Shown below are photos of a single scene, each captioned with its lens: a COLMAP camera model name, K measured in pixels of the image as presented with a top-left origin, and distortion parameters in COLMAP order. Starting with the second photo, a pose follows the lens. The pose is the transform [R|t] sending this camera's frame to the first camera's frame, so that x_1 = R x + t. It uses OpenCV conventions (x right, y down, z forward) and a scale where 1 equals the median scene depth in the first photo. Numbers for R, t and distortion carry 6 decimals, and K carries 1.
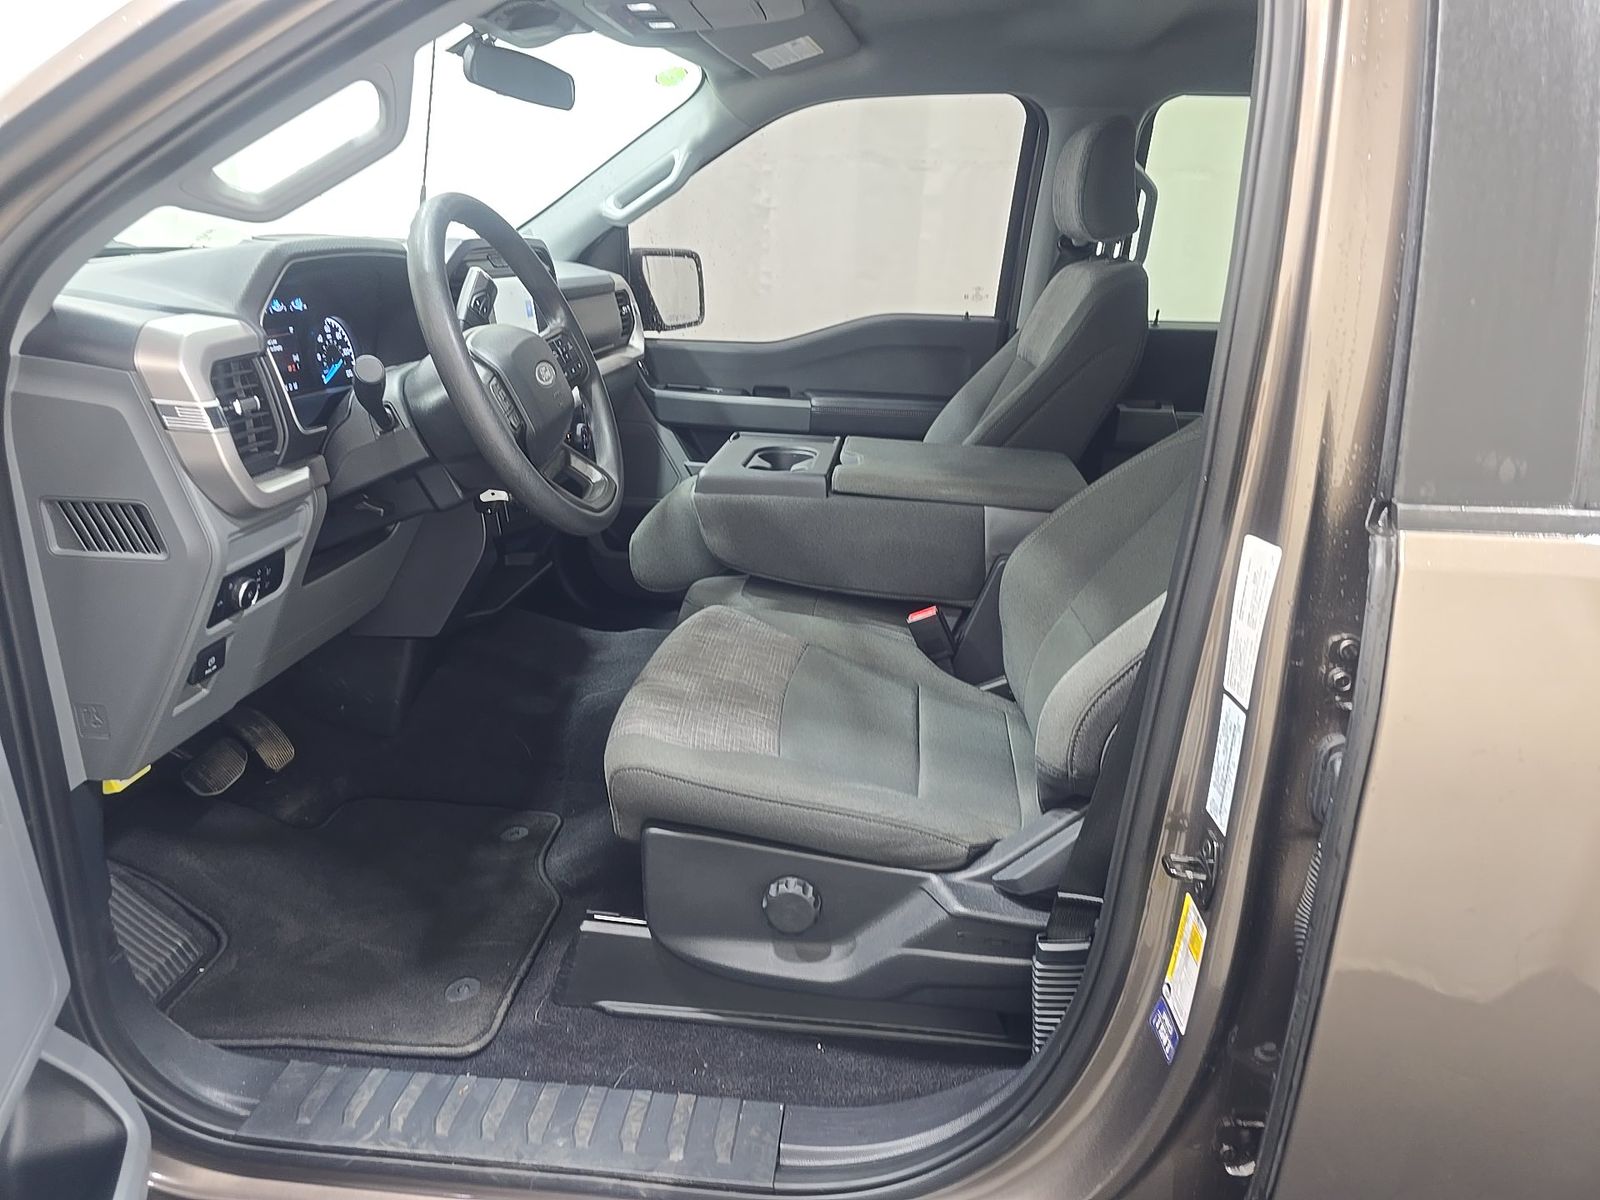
lens RADIAL K [[1062.3, 0, 800.0], [0, 1062.3, 600.0], [0, 0, 1]] dist [0.041808, -0.053428]
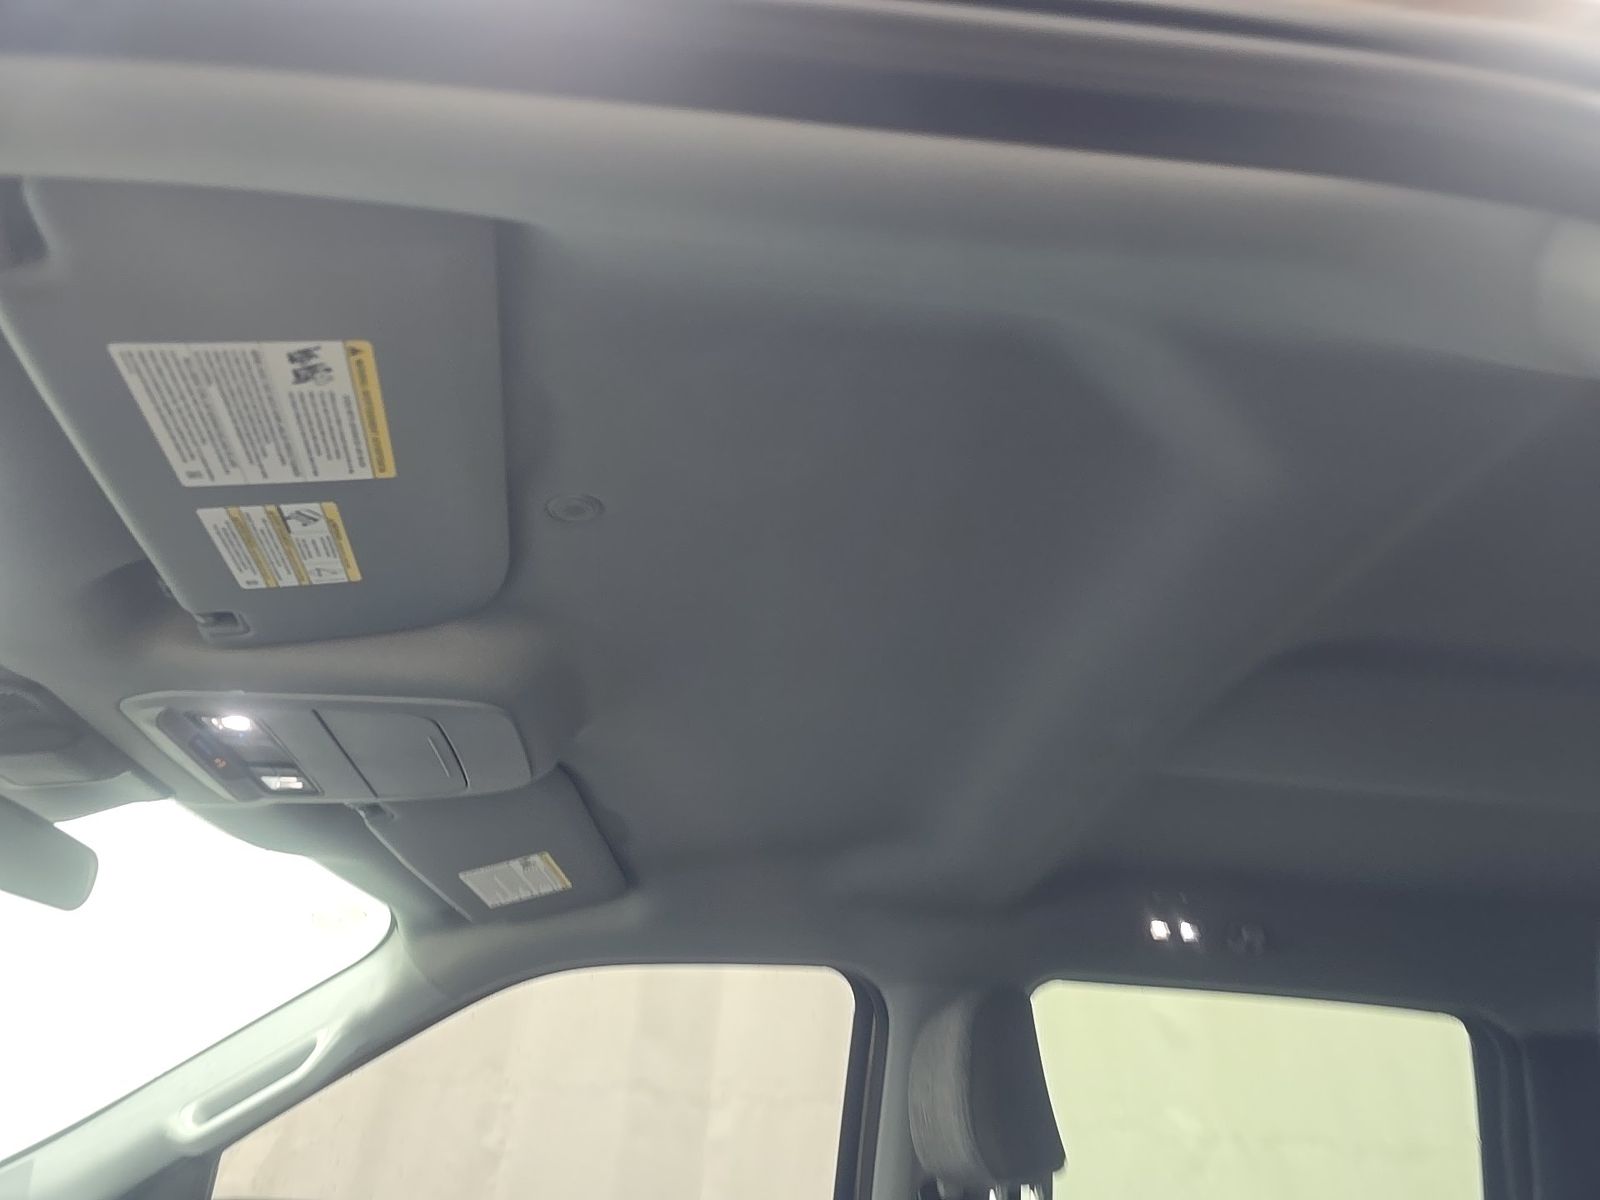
lens RADIAL K [[1062.3, 0, 800.0], [0, 1062.3, 600.0], [0, 0, 1]] dist [0.041808, -0.053428]
pose [[0.982393, 0.095422, 0.160619, 0.036012], [0.056682, 0.666968, -0.742927, -0.110220], [-0.178019, 0.738951, 0.649816, 0.368234]]
